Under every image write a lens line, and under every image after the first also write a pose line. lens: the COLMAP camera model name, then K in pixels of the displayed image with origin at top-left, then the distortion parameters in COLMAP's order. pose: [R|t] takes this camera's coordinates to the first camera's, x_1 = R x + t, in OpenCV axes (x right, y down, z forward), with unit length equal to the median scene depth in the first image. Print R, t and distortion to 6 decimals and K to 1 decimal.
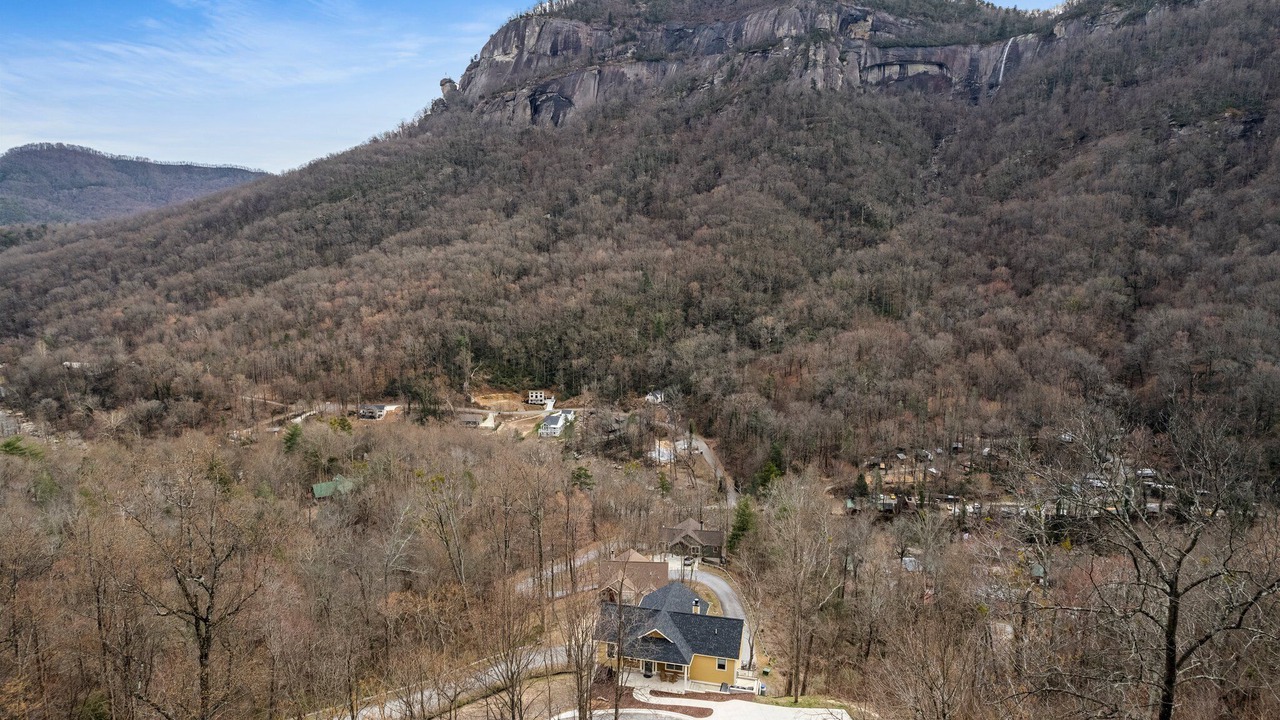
lens RADIAL K [[820.5, 0, 640.0], [0, 820.5, 360.0], [0, 0, 1]] dist [-0.080095, 0.076690]
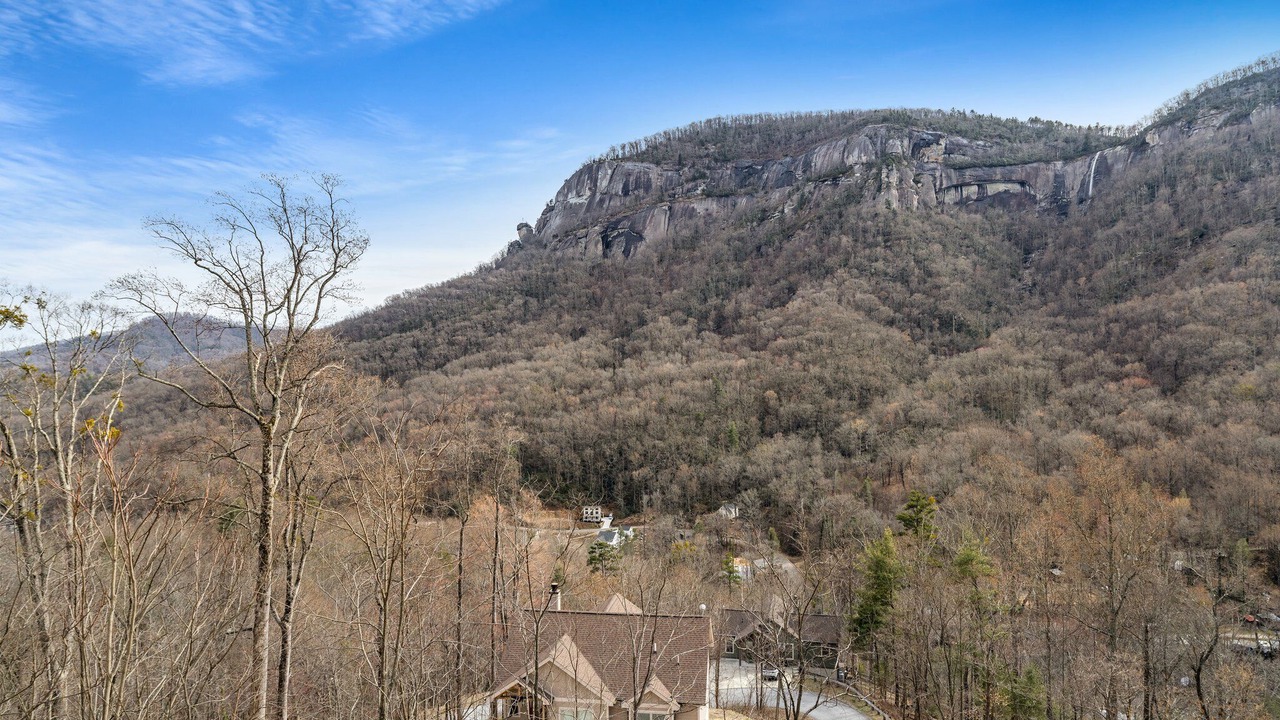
lens RADIAL K [[782.7, 0, 640.0], [0, 782.7, 360.0], [0, 0, 1]] dist [-0.003333, 0.004409]
pose [[0.994964, -0.020640, -0.098085, 0.005496], [0.000706, 0.979987, -0.199060, 0.028537], [0.100231, 0.197988, 0.975066, 0.088243]]
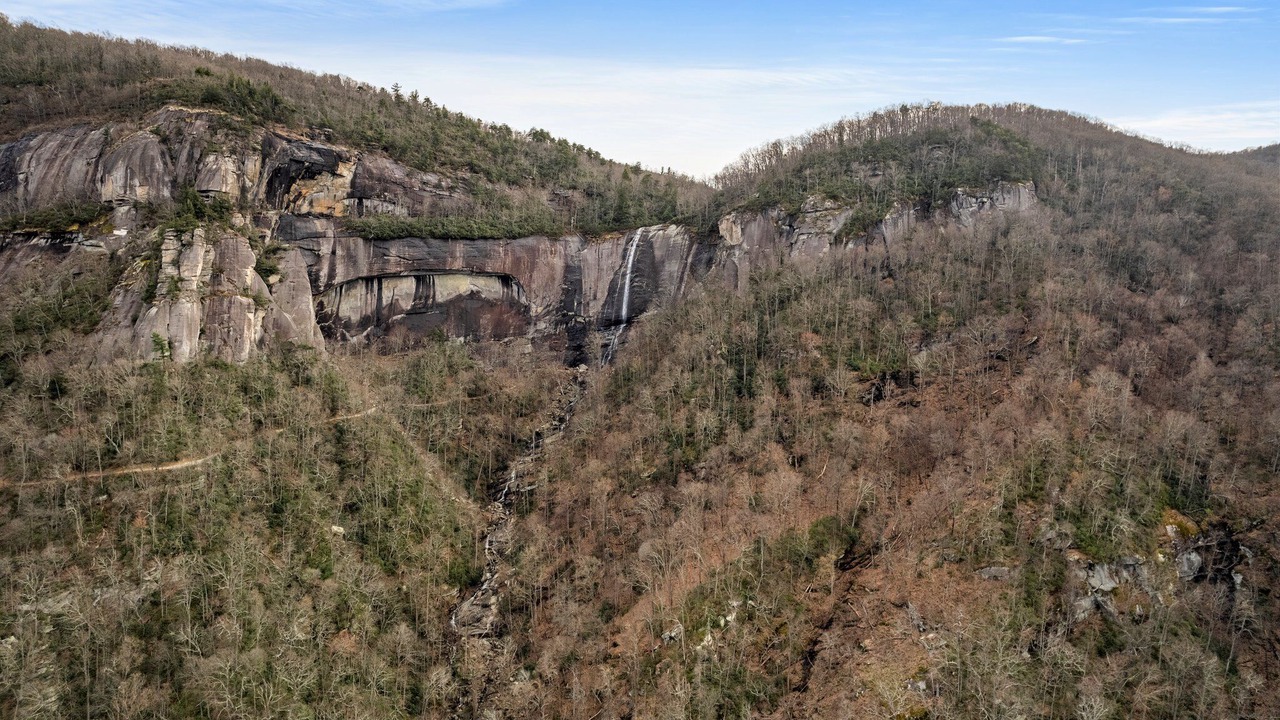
lens RADIAL K [[820.5, 0, 640.0], [0, 820.5, 360.0], [0, 0, 1]] dist [-0.080095, 0.076690]
pose [[0.892874, -0.016933, 0.449988, 0.235280], [0.061892, 0.994424, -0.085388, -0.282238], [-0.446033, 0.104091, 0.888943, 0.565743]]
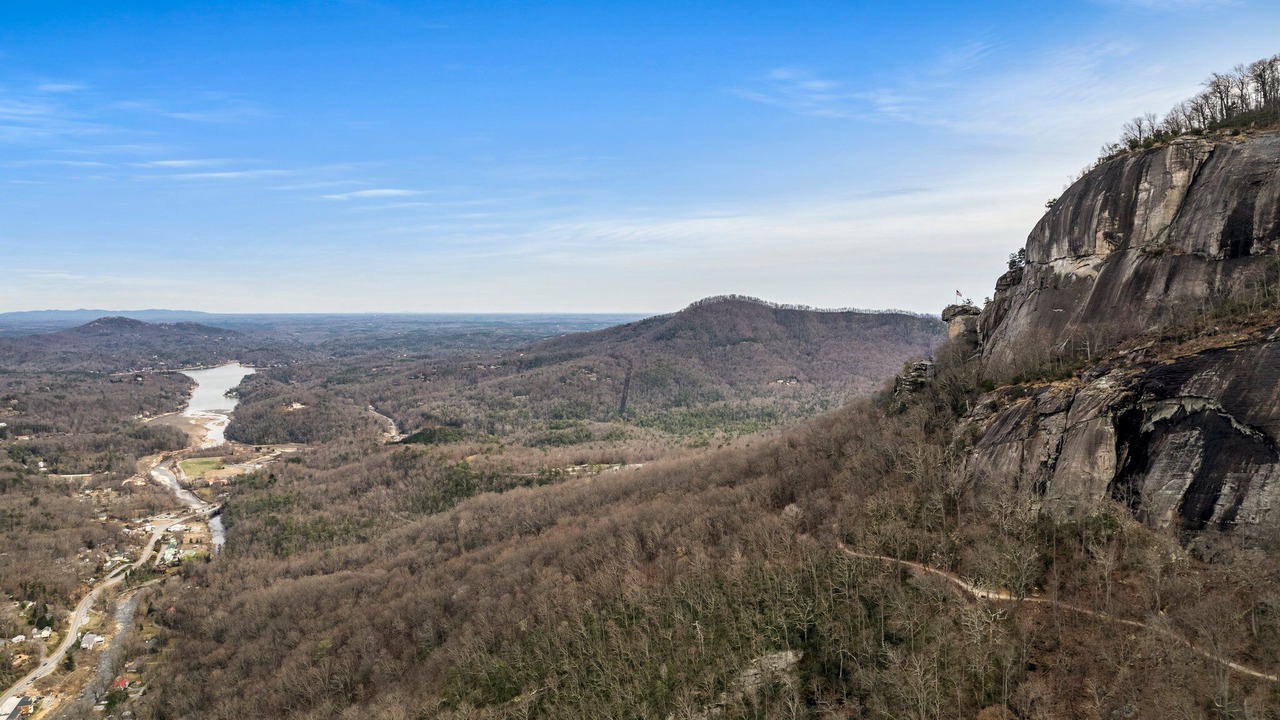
lens RADIAL K [[860.8, 0, 640.0], [0, 860.8, 360.0], [0, 0, 1]] dist [-0.059822, 0.039393]
pose [[0.661594, 0.034641, -0.749062, -0.016839], [-0.127370, 0.989608, -0.066731, -0.320222], [0.738966, 0.139557, 0.659131, 0.704263]]
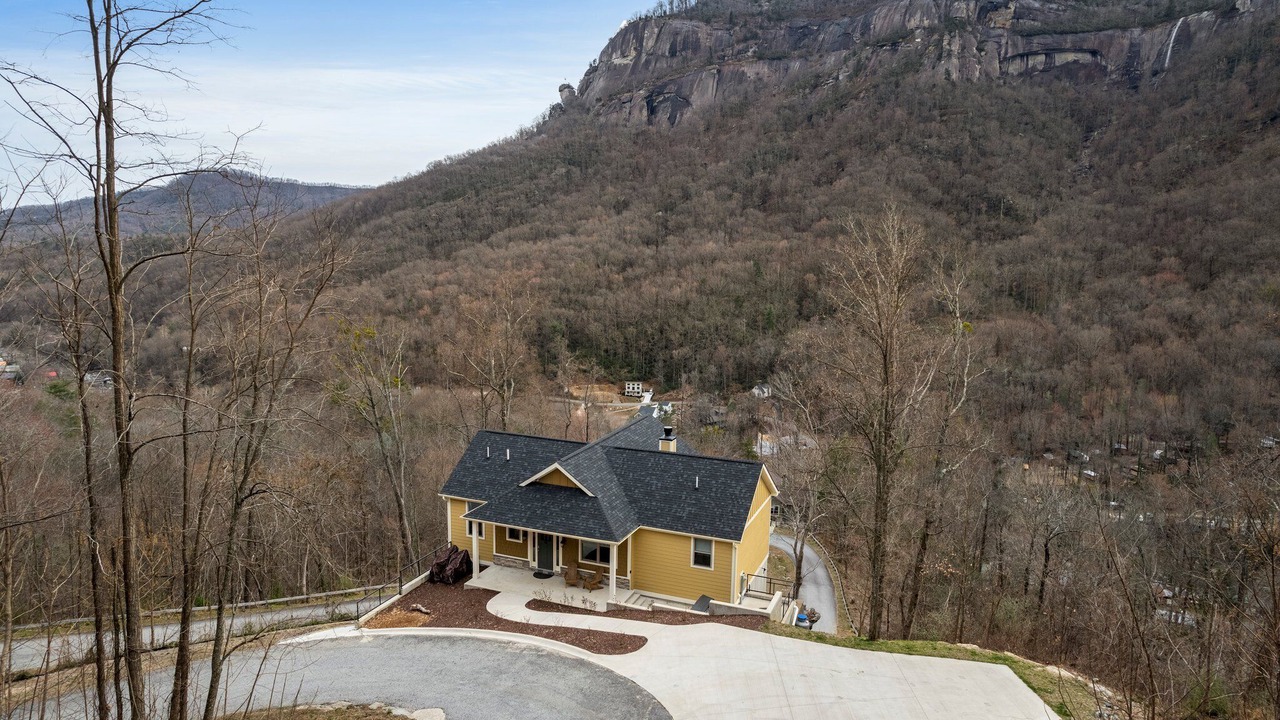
lens RADIAL K [[820.5, 0, 640.0], [0, 820.5, 360.0], [0, 0, 1]] dist [-0.080095, 0.076690]
pose [[0.988647, 0.023355, -0.148430, 0.010149], [-0.028055, 0.999166, -0.029653, 0.022388], [0.147614, 0.033481, 0.988478, 0.044159]]
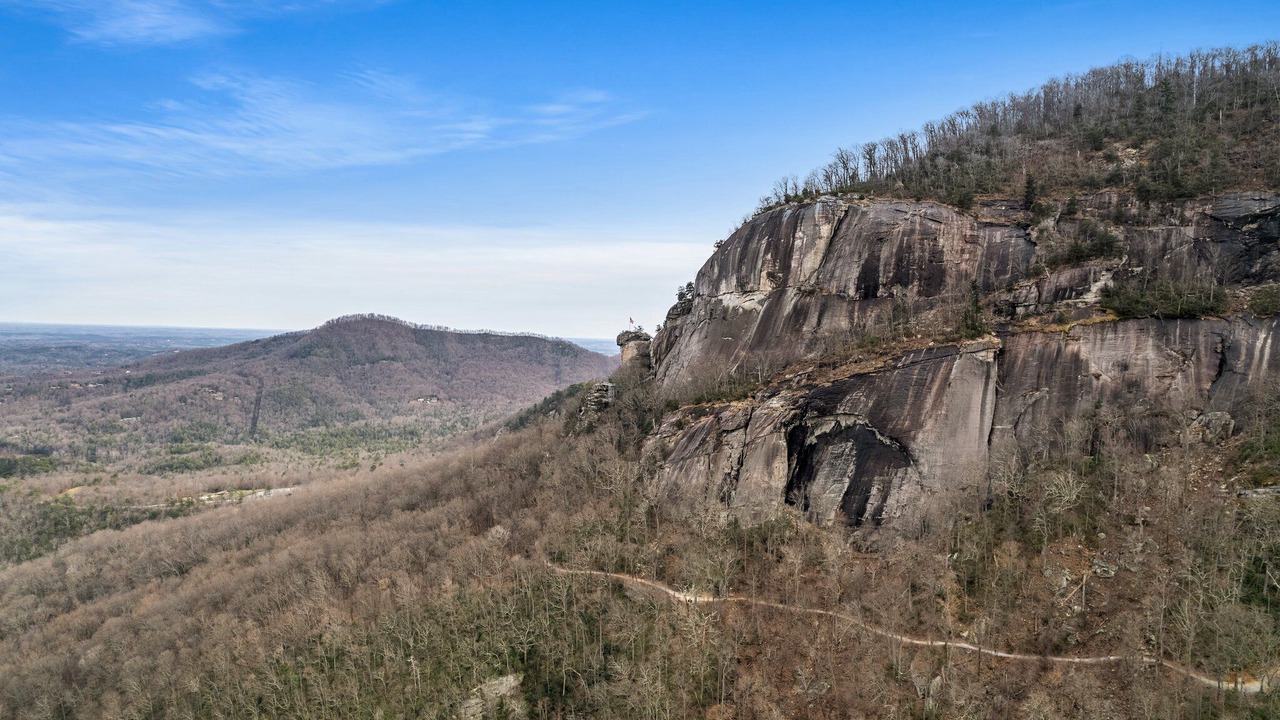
lens RADIAL K [[820.5, 0, 640.0], [0, 820.5, 360.0], [0, 0, 1]] dist [-0.080095, 0.076690]
pose [[0.916579, 0.028190, -0.398858, -0.057207], [-0.090207, 0.986374, -0.137583, -0.319337], [0.389545, 0.162086, 0.906633, 0.697190]]
